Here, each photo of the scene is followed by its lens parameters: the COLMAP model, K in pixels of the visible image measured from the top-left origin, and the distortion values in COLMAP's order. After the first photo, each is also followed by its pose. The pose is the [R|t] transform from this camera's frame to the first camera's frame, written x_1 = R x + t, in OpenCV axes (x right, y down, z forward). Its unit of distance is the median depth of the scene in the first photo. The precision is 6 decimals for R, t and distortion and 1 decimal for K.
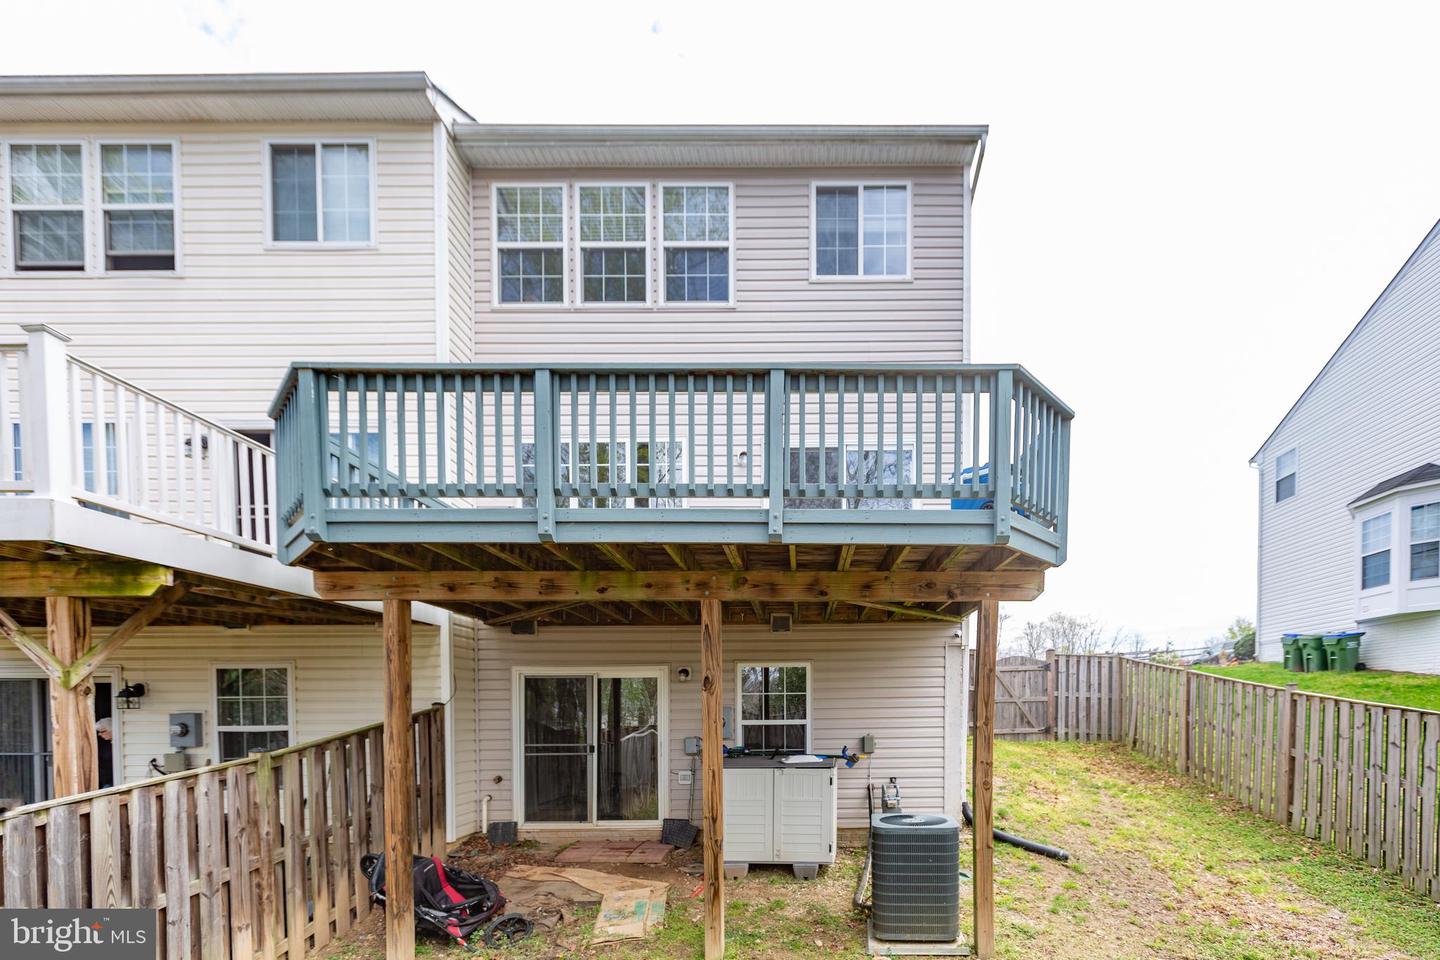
lens RADIAL K [[672.6, 0, 720.0], [0, 672.6, 480.0], [0, 0, 1]] dist [-0.000647, -0.000099]
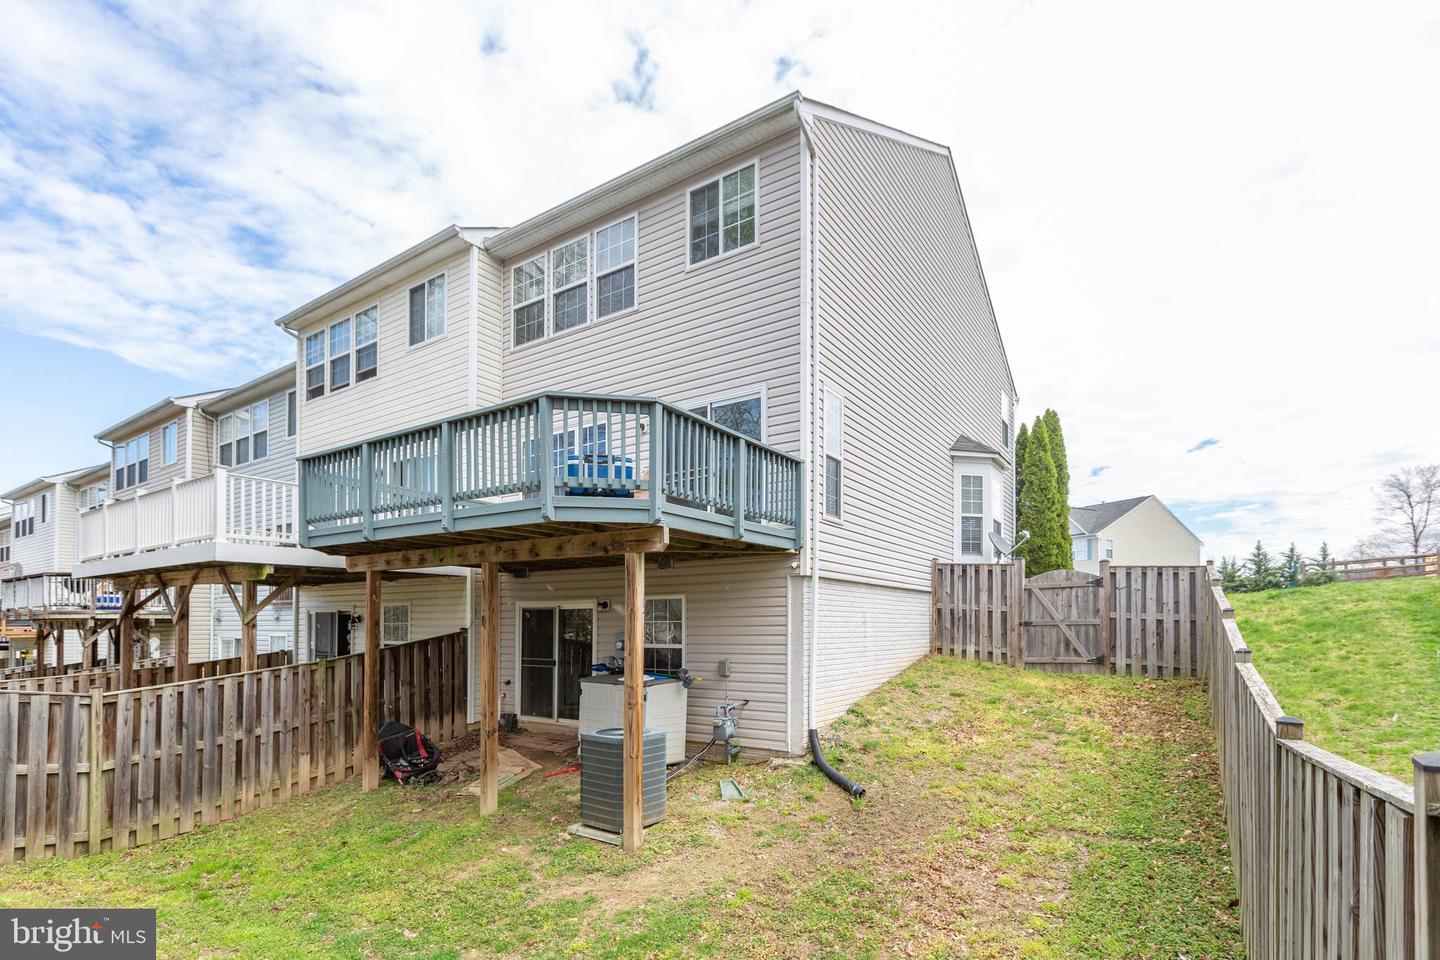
lens RADIAL K [[672.4, 0, 720.2], [0, 672.4, 291.0], [0, 0, 1]] dist [0.000659, -0.000071]
pose [[0.804373, -0.256847, -0.535737, 0.982093], [0.191795, 0.965704, -0.175017, -0.034987], [0.562316, 0.038027, 0.826048, 0.006921]]
